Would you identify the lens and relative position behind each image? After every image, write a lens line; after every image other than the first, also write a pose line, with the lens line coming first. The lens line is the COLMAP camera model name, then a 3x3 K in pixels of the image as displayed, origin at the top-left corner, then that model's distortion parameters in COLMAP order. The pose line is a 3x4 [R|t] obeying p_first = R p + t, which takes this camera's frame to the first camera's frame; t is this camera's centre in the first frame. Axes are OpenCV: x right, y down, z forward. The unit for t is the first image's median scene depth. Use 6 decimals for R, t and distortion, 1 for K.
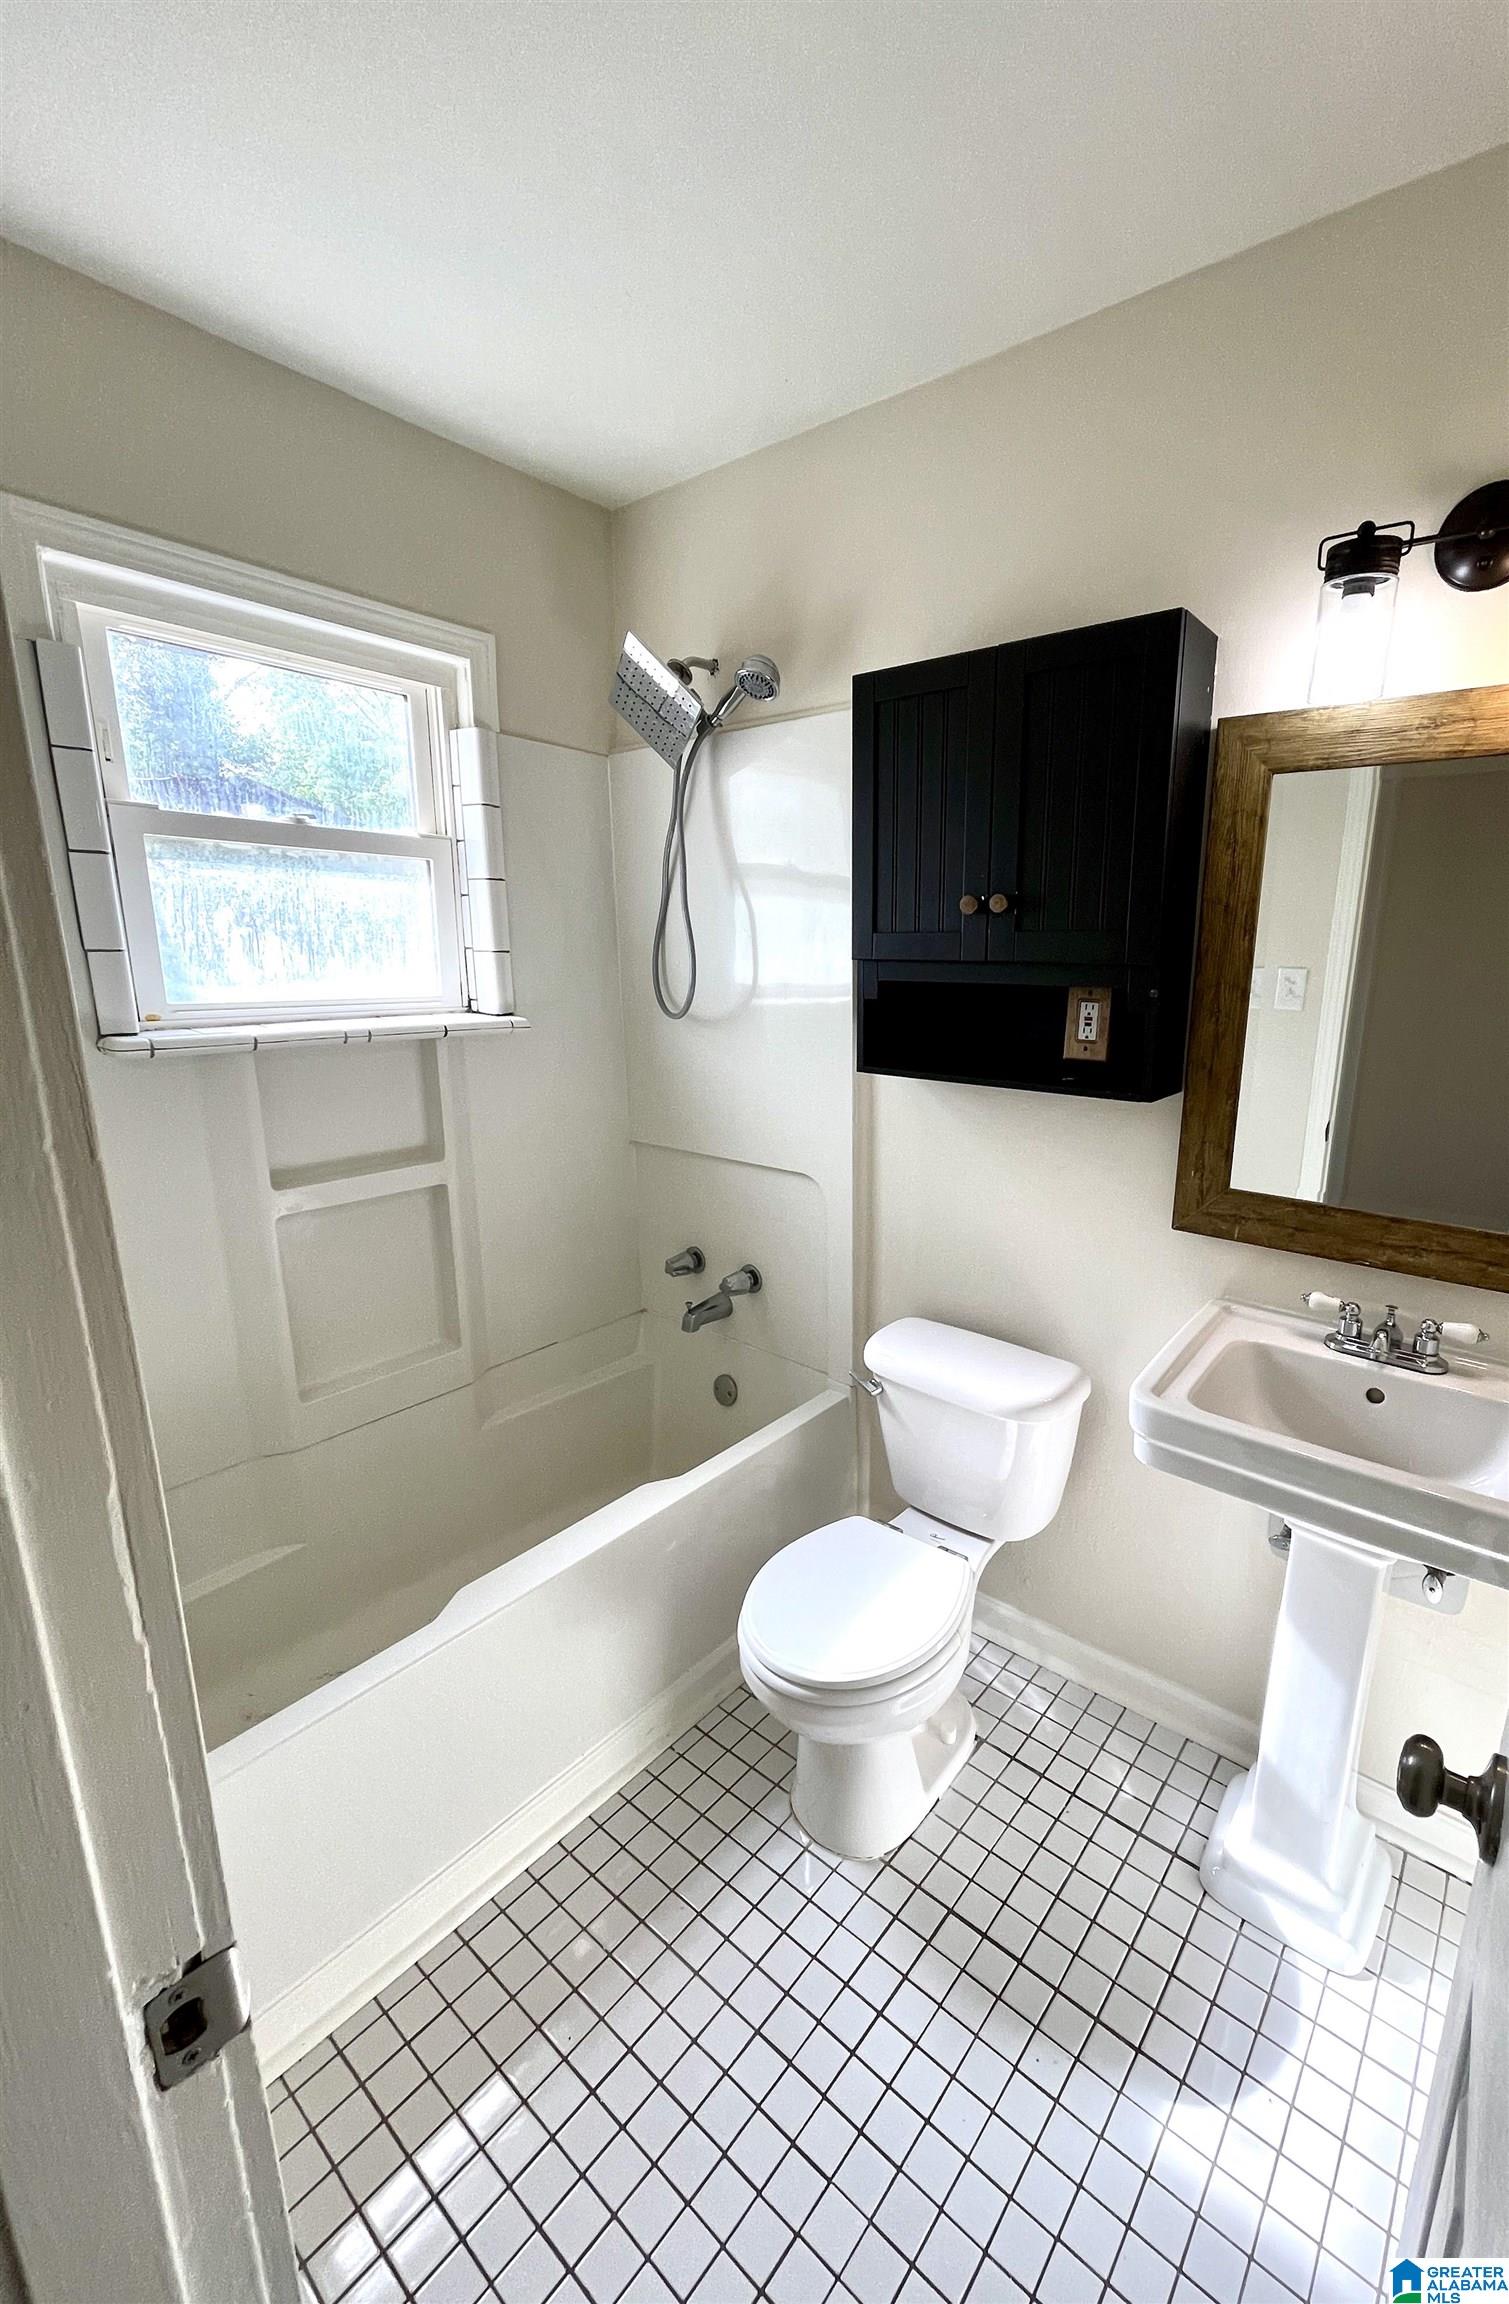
lens RADIAL K [[939.2, 0, 853.3], [0, 939.2, 1161.1], [0, 0, 1]] dist [0.000250, -0.000019]
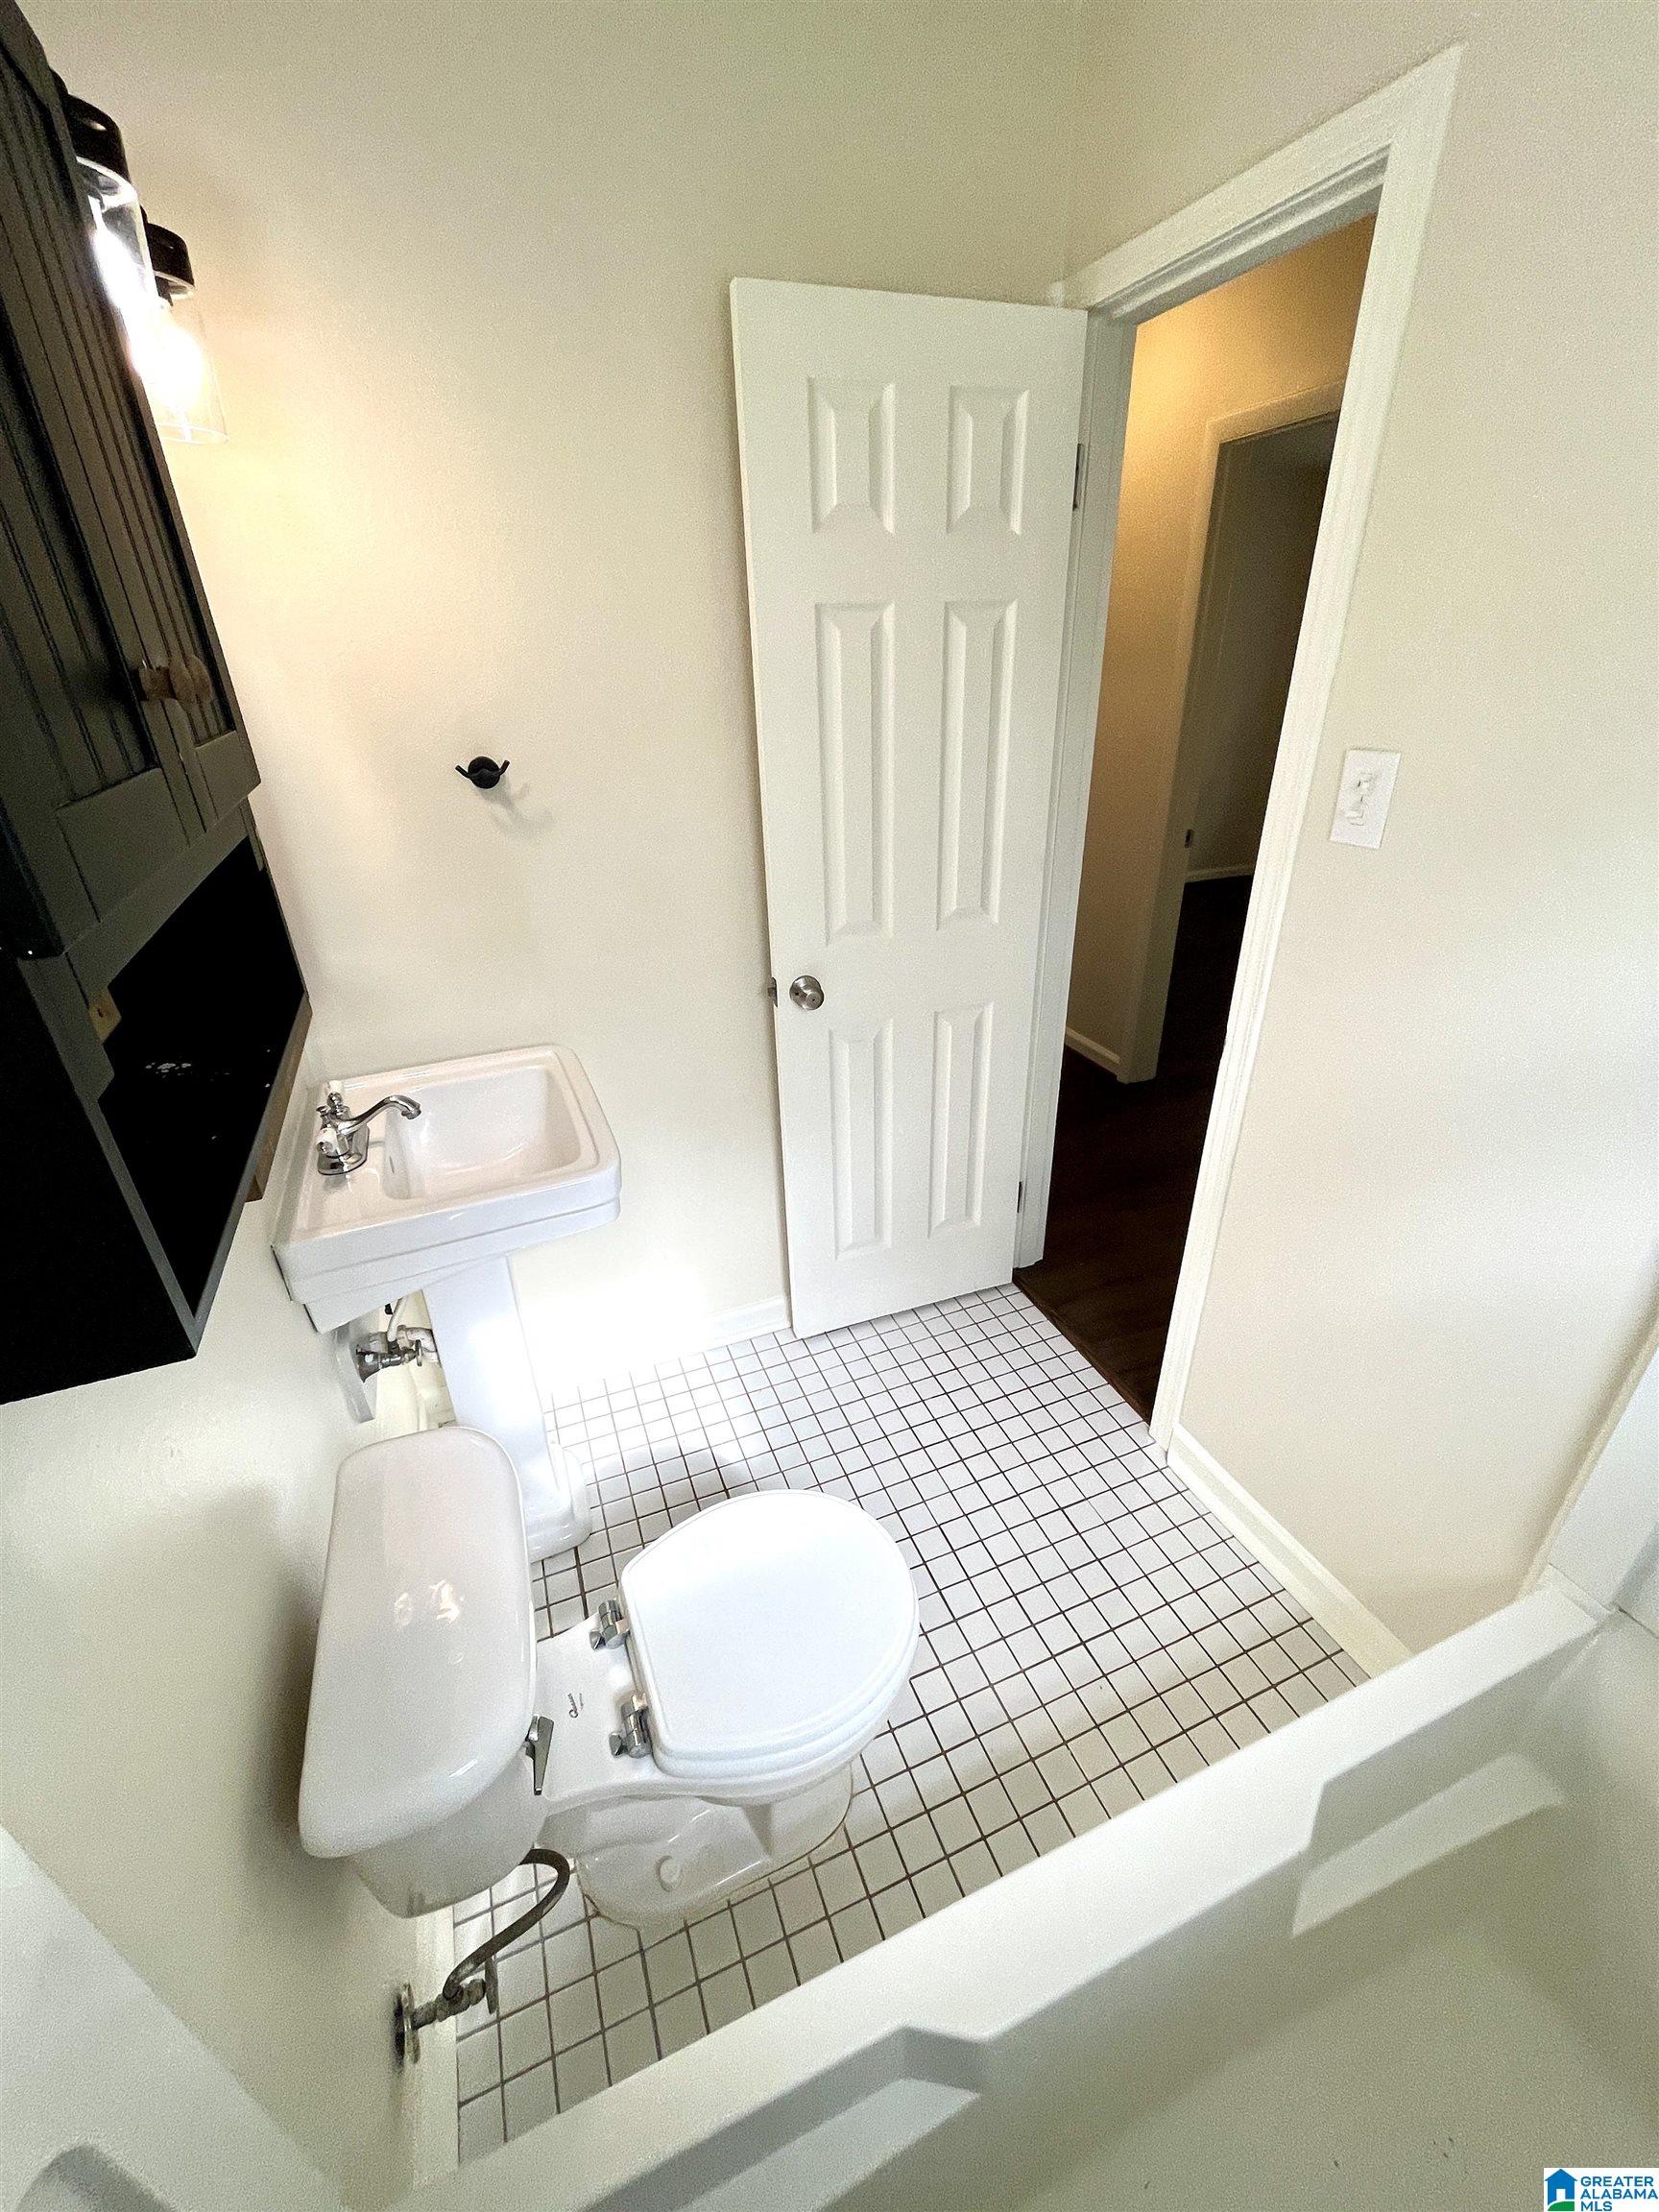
lens RADIAL K [[892.3, 0, 833.5], [0, 892.3, 1112.5], [0, 0, 1]] dist [-0.004672, -0.000248]
pose [[-0.867010, -0.222068, 0.446071, -0.365271], [0.125201, 0.769399, 0.626379, -0.413988], [-0.482306, 0.598925, -0.639273, 1.519187]]
